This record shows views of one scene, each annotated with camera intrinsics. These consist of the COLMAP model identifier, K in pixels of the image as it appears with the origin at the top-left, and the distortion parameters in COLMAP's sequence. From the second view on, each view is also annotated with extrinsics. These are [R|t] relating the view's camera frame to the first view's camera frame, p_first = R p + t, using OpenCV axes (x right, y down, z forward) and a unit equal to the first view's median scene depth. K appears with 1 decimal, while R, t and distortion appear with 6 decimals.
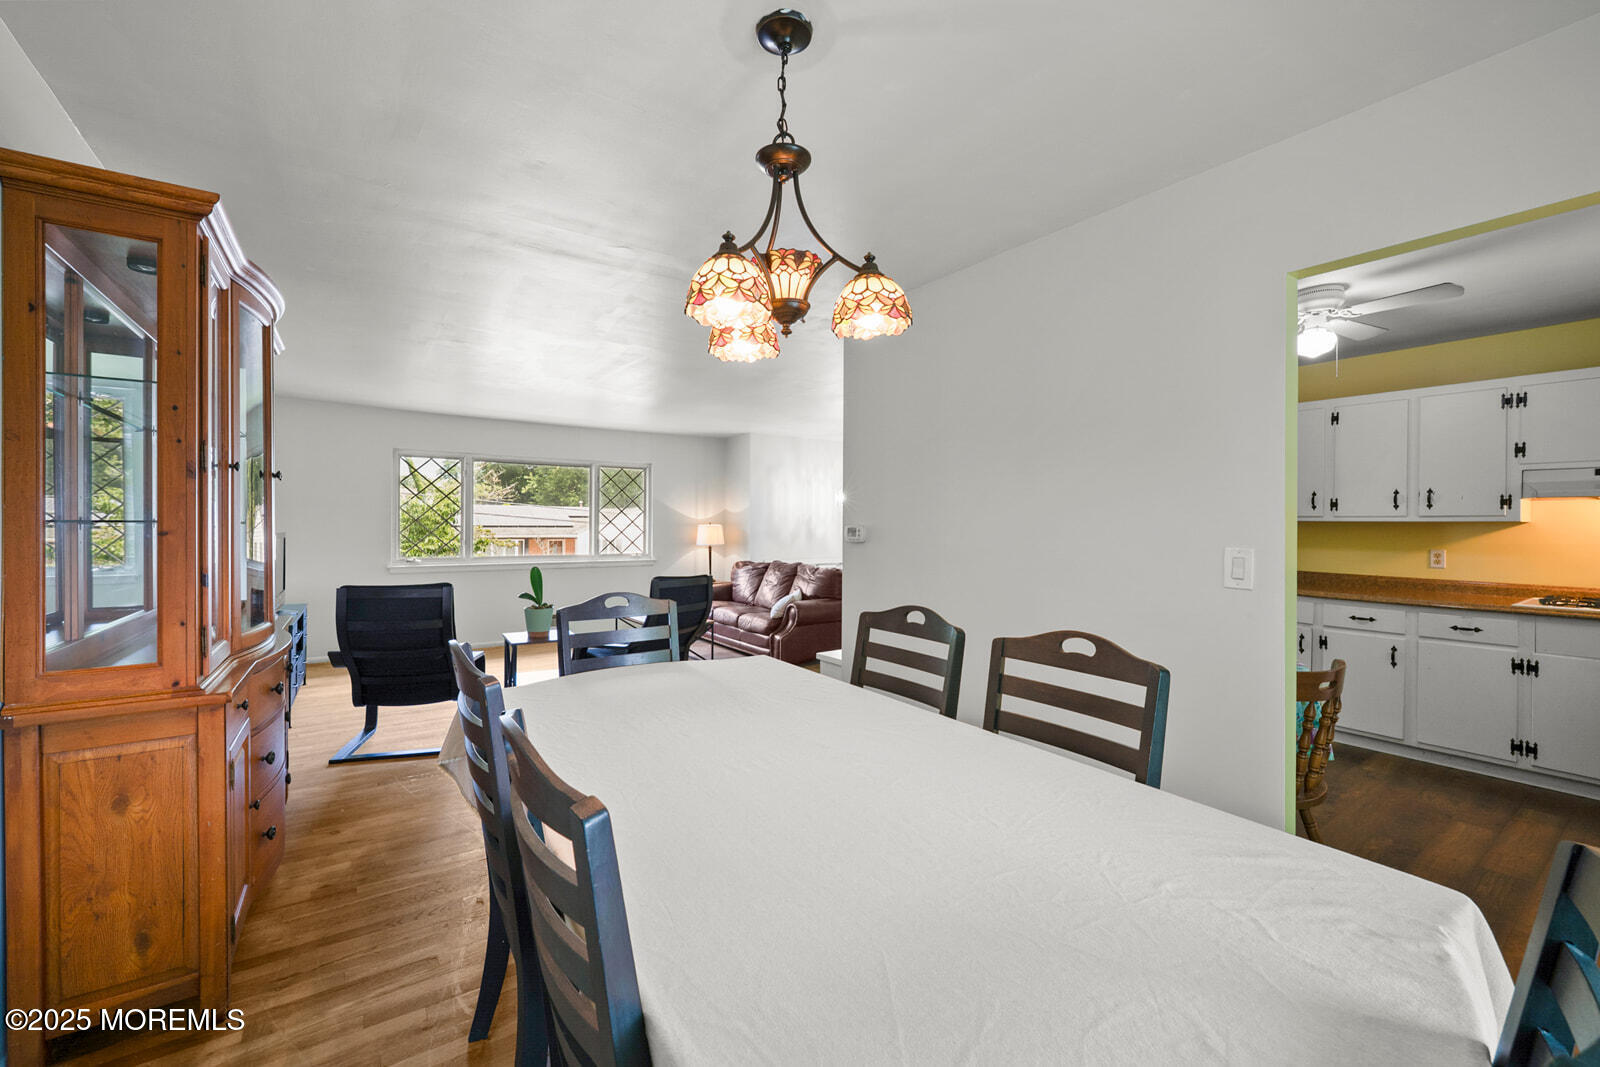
lens RADIAL K [[651.0, 0, 802.5], [0, 651.0, 530.3], [0, 0, 1]] dist [-0.002753, -0.000687]
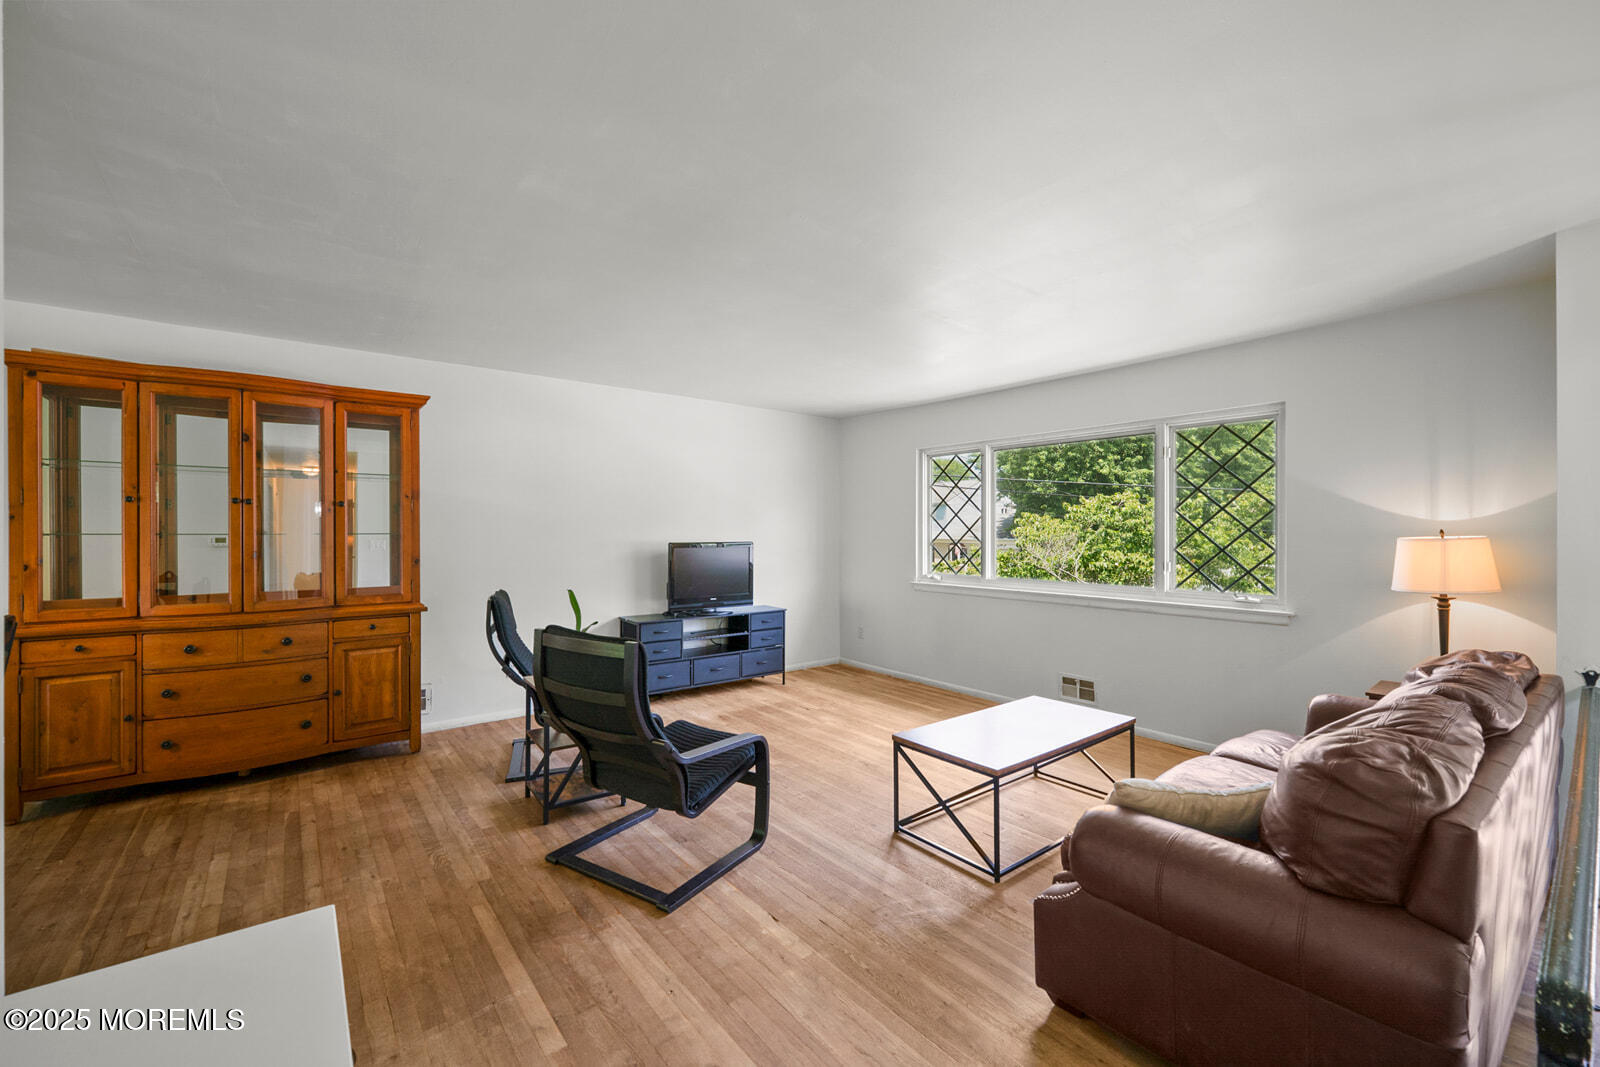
lens RADIAL K [[651.0, 0, 802.5], [0, 651.0, 530.3], [0, 0, 1]] dist [-0.002753, -0.000687]
pose [[0.076583, -0.006552, -0.997042, 0.204496], [-0.013227, 0.999884, -0.007587, -0.003878], [0.996975, 0.013769, 0.076488, 0.643812]]
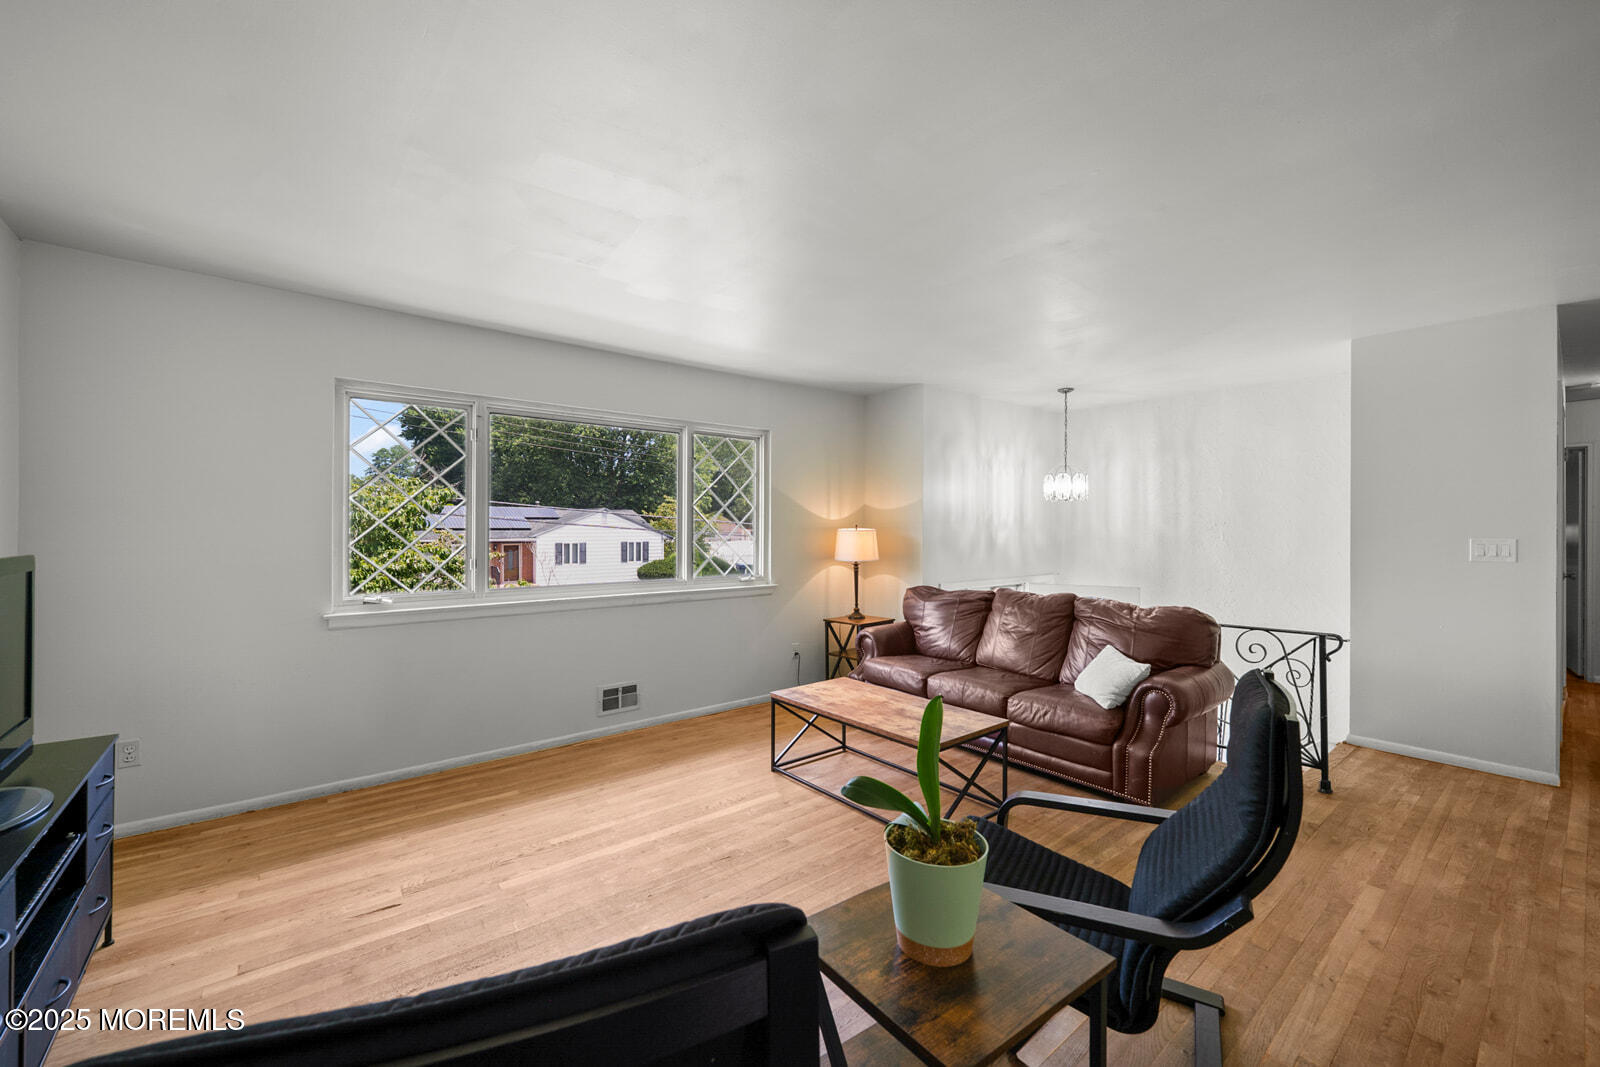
lens RADIAL K [[651.0, 0, 802.5], [0, 651.0, 530.3], [0, 0, 1]] dist [-0.002753, -0.000687]
pose [[0.994950, 0.000590, 0.100374, -0.264694], [-0.000159, 0.999991, -0.004303, -0.004477], [-0.100376, 0.004265, 0.994940, 0.390456]]
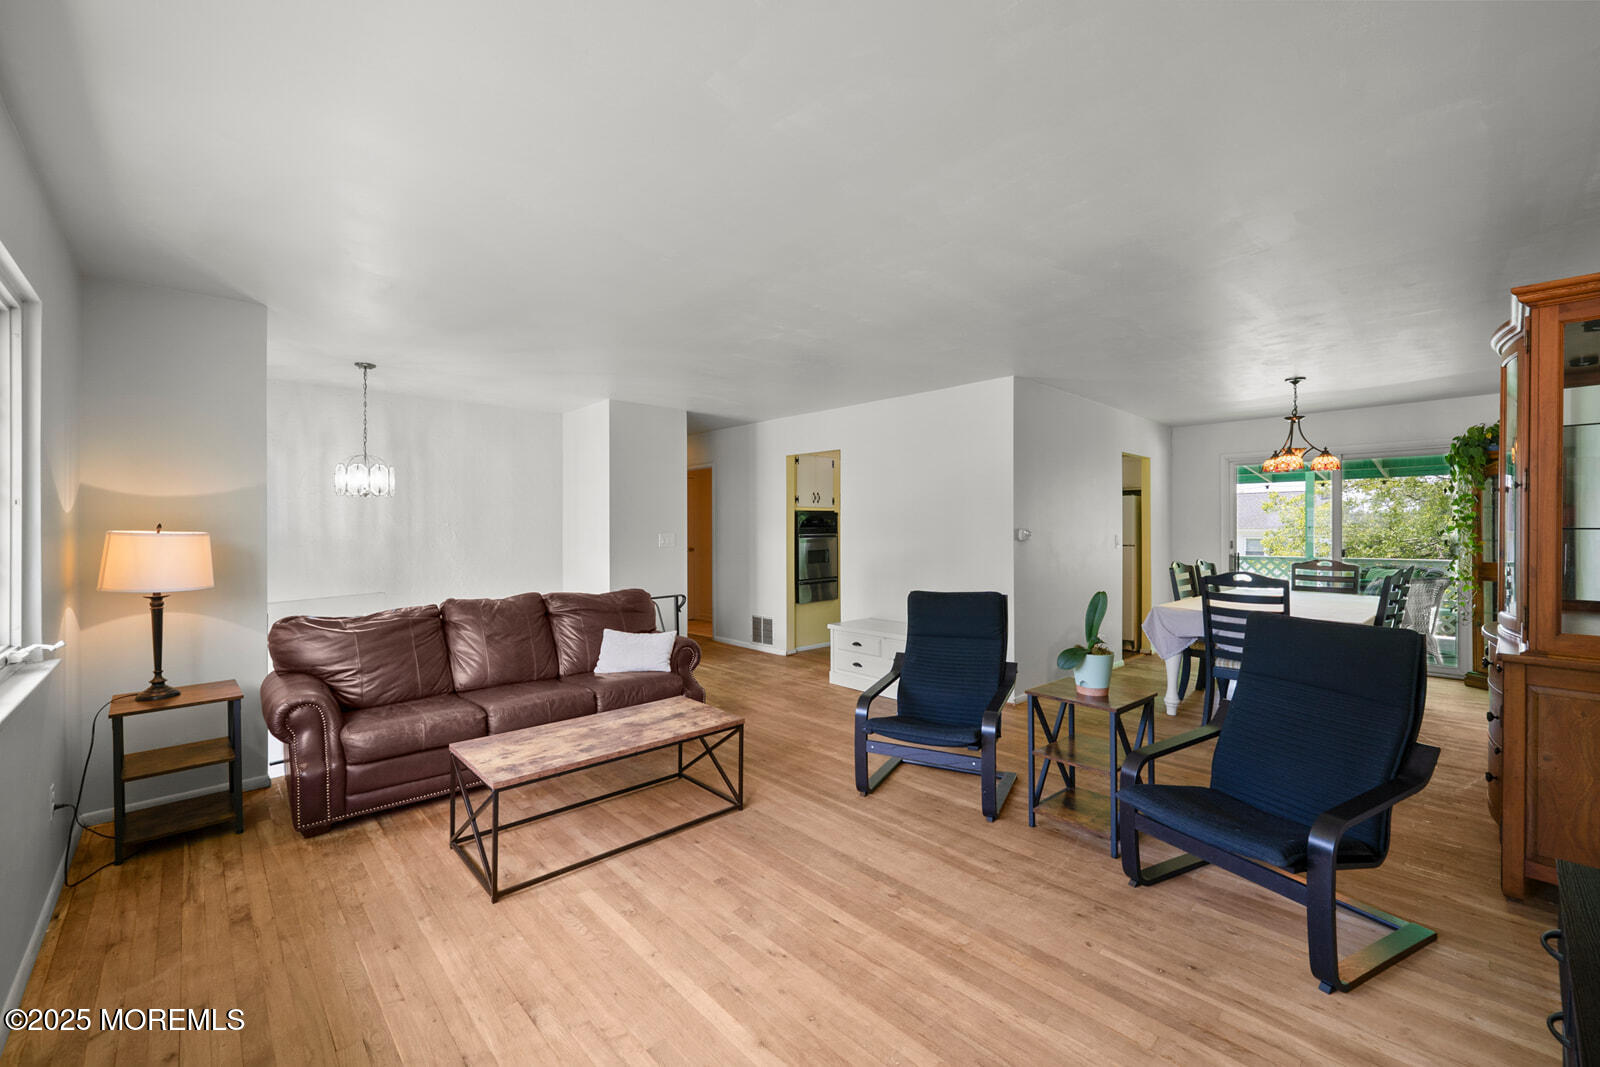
lens RADIAL K [[651.0, 0, 802.5], [0, 651.0, 530.3], [0, 0, 1]] dist [-0.002753, -0.000687]
pose [[-0.163428, -0.007410, 0.986528, -0.549874], [0.011506, 0.999889, 0.009416, -0.009013], [-0.986488, 0.012890, -0.163324, 0.748233]]
